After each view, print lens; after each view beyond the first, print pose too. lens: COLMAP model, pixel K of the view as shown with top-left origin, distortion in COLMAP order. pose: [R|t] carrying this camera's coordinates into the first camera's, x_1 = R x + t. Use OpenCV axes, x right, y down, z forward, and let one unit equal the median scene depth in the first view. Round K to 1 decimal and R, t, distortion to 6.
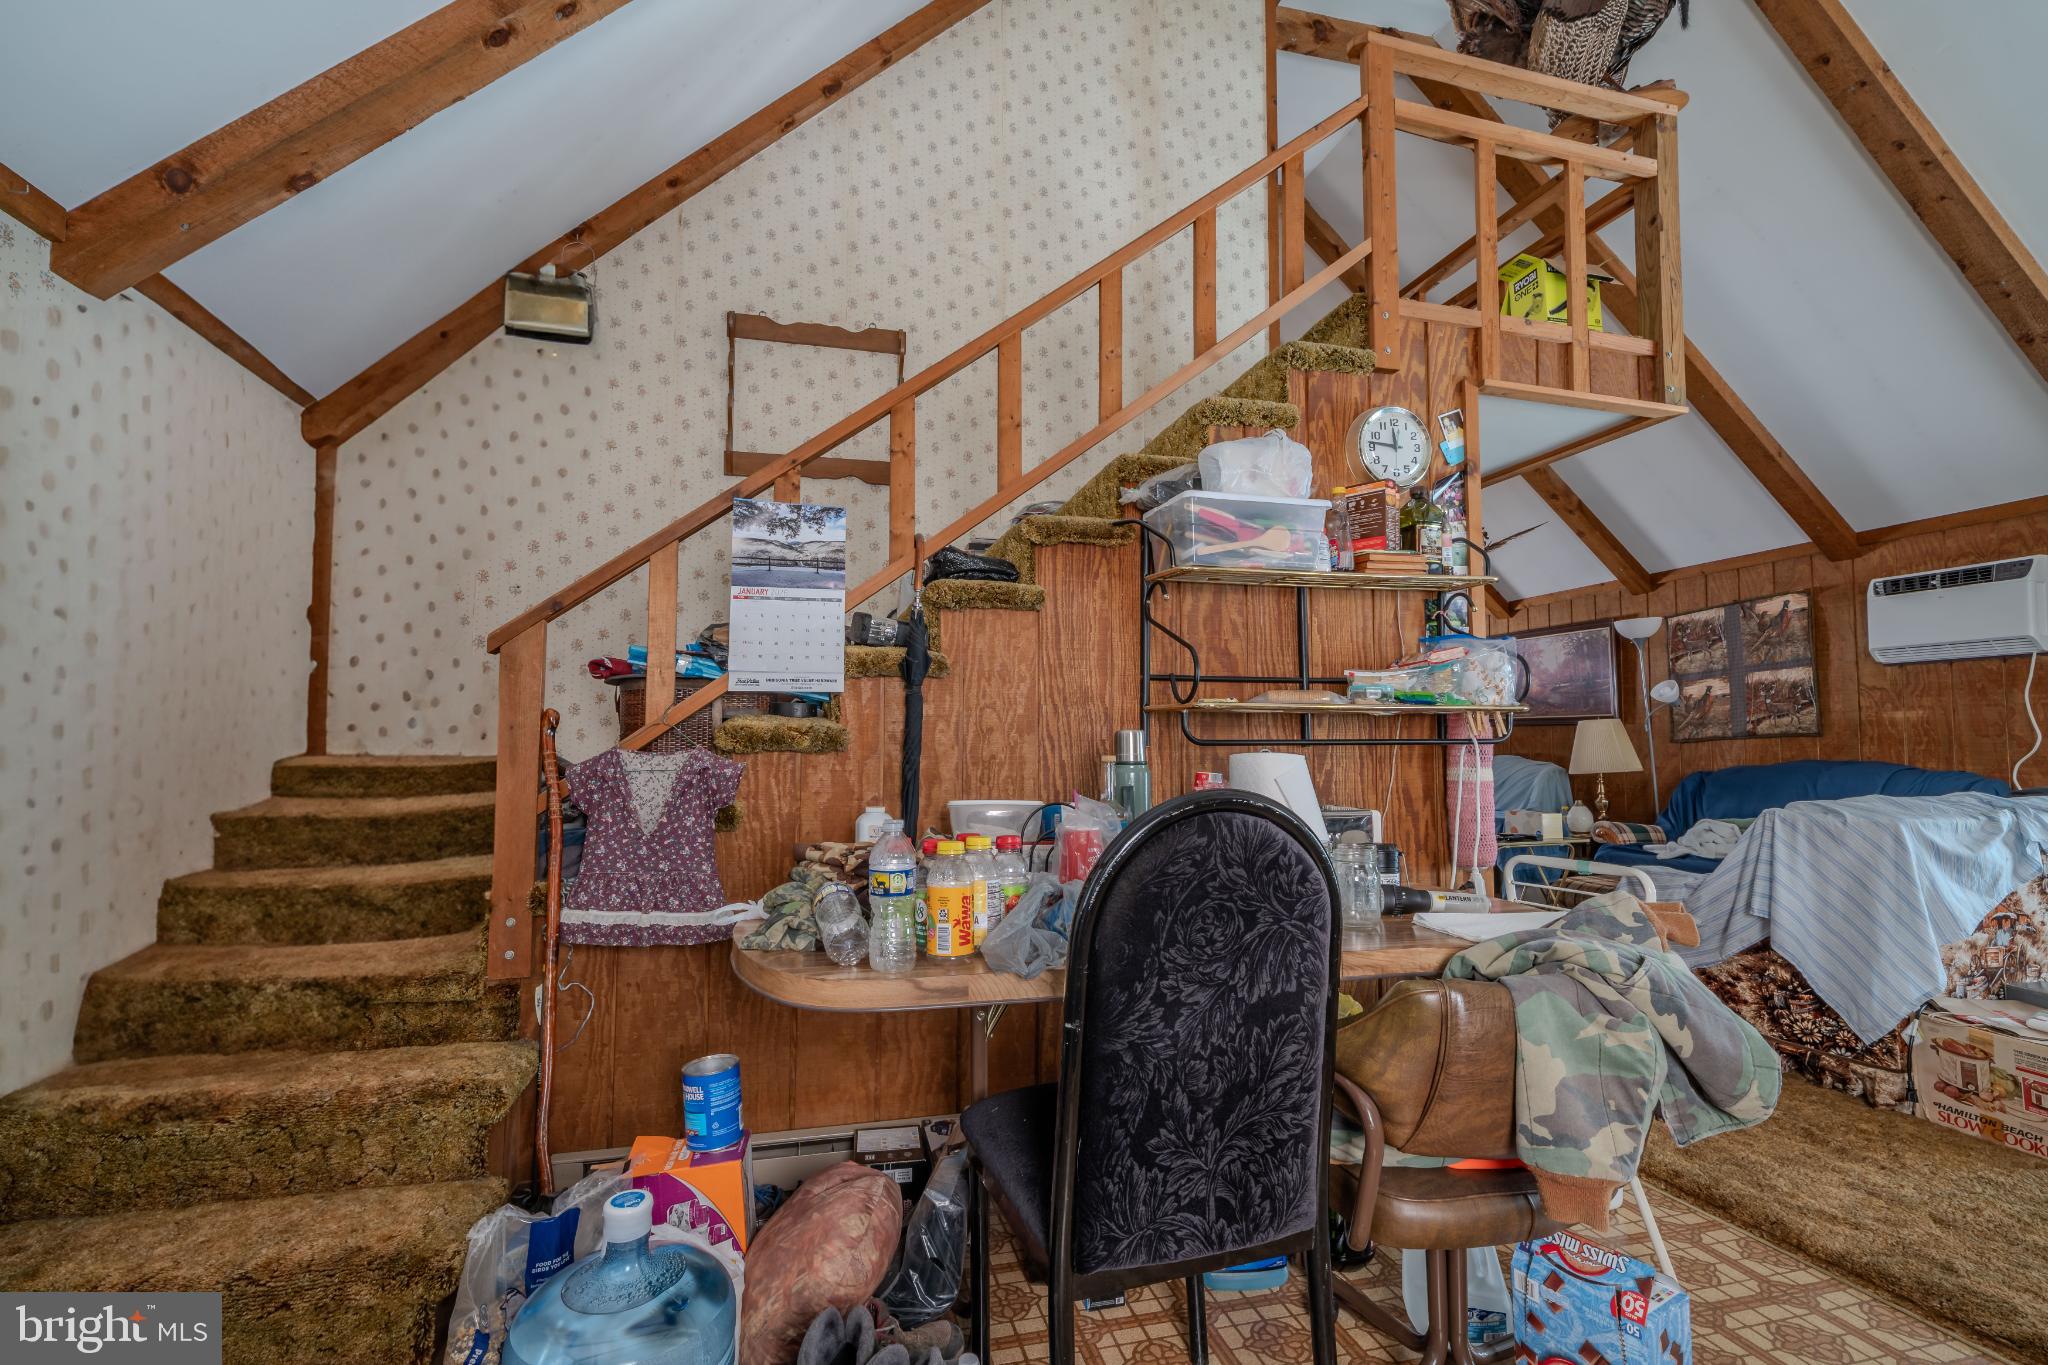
lens RADIAL K [[884.3, 0, 1022.4], [0, 884.3, 688.1], [0, 0, 1]] dist [-0.000382, -0.000113]
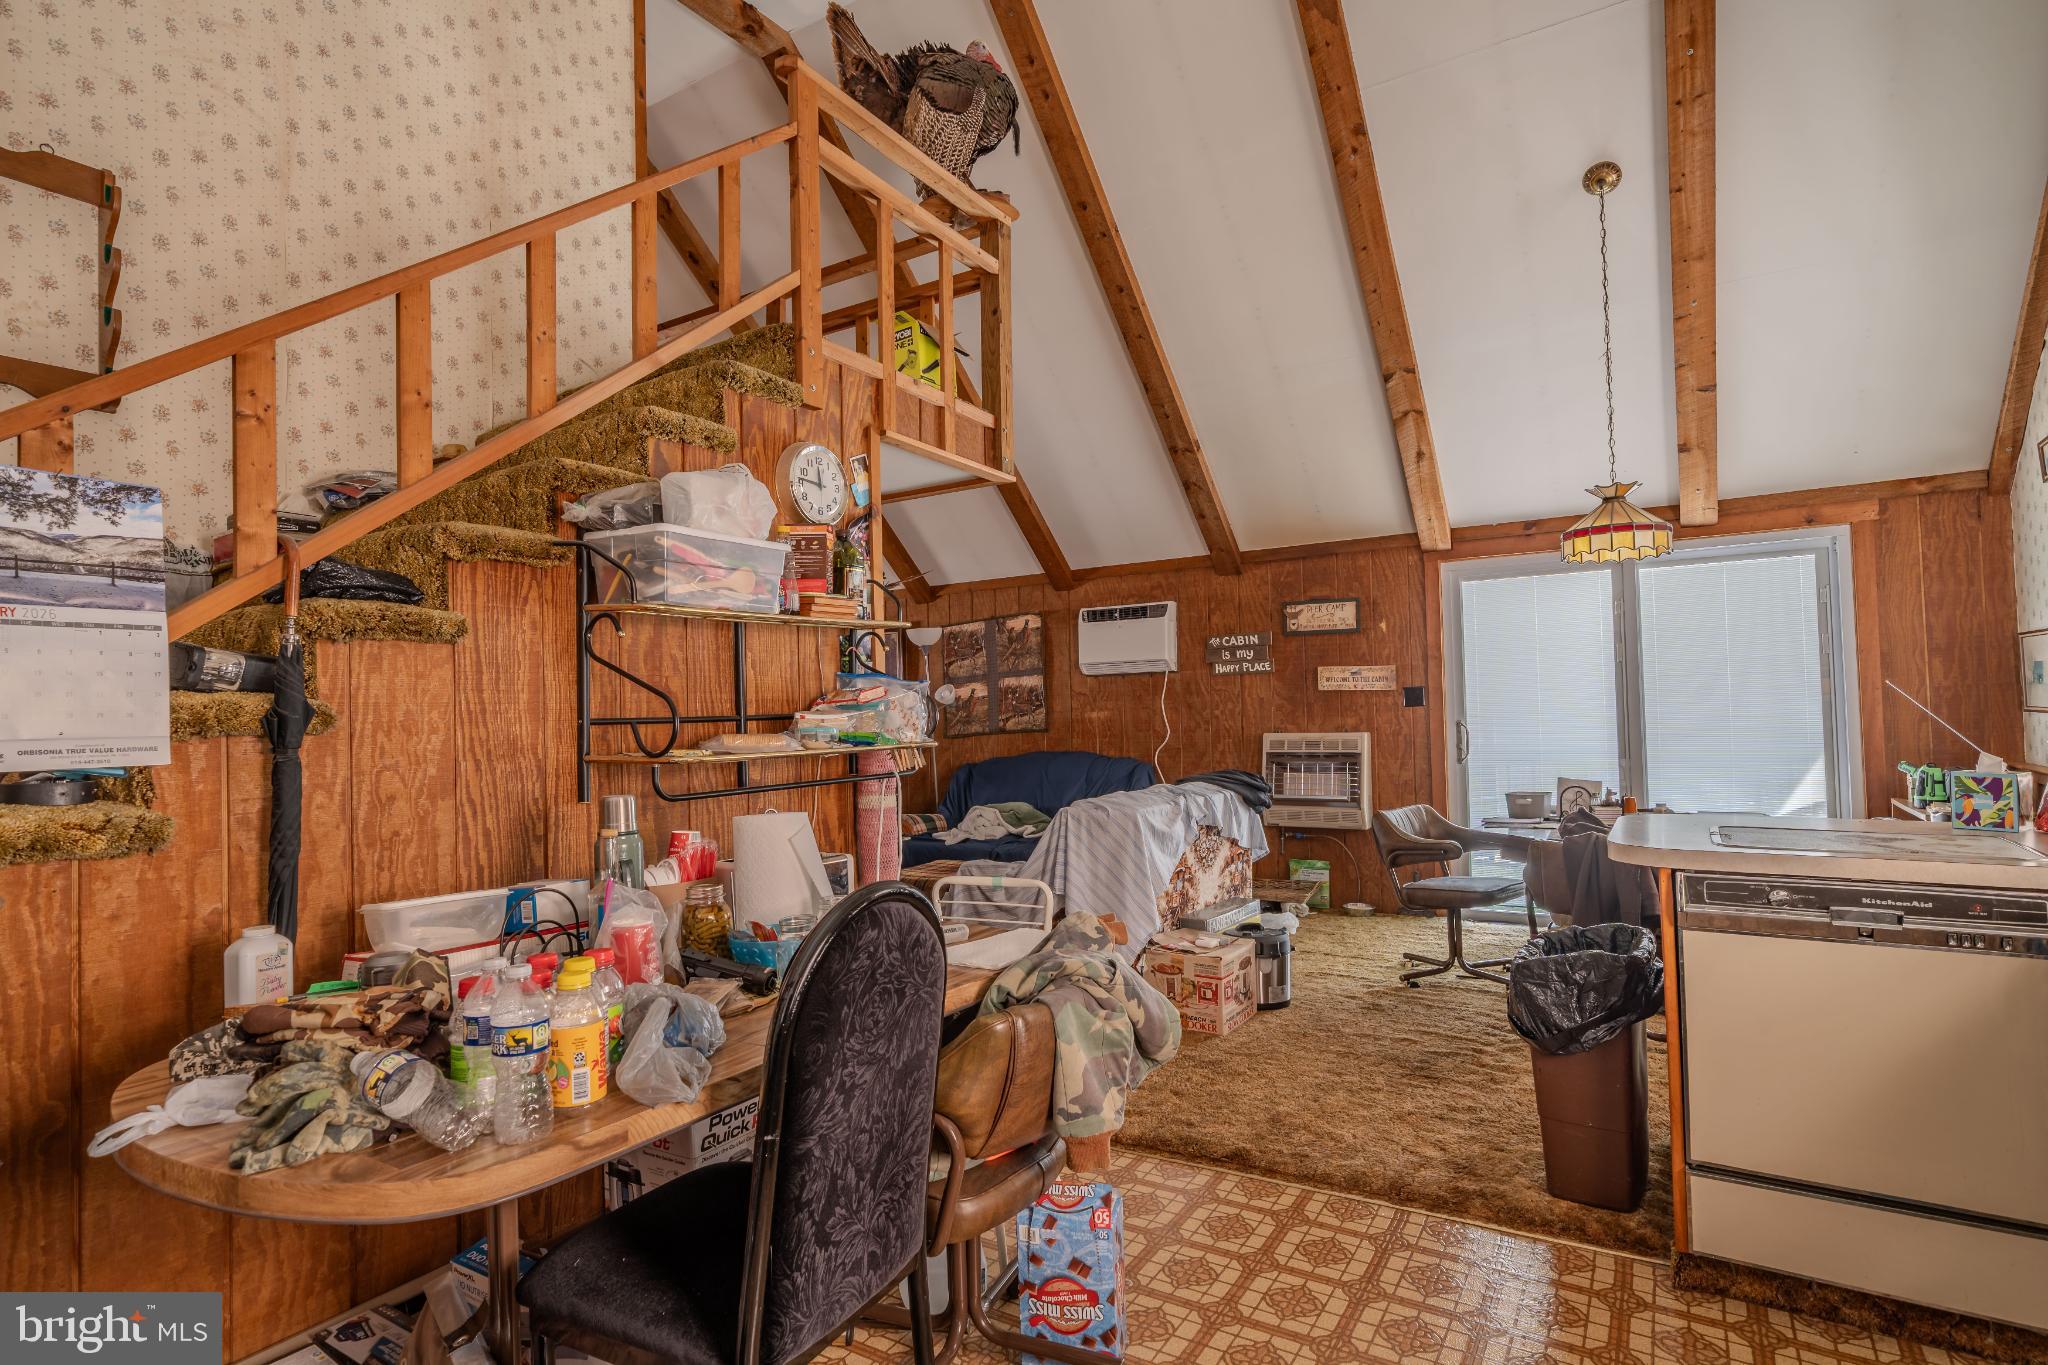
lens RADIAL K [[1023.8, 0, 1007.8], [0, 1023.8, 688.3], [0, 0, 1]] dist [-0.001080, 0.000960]
pose [[0.729704, -0.003320, 0.683756, -0.243148], [-0.014320, 0.999695, 0.020137, -0.071212], [-0.683614, -0.024486, 0.729433, -0.013098]]
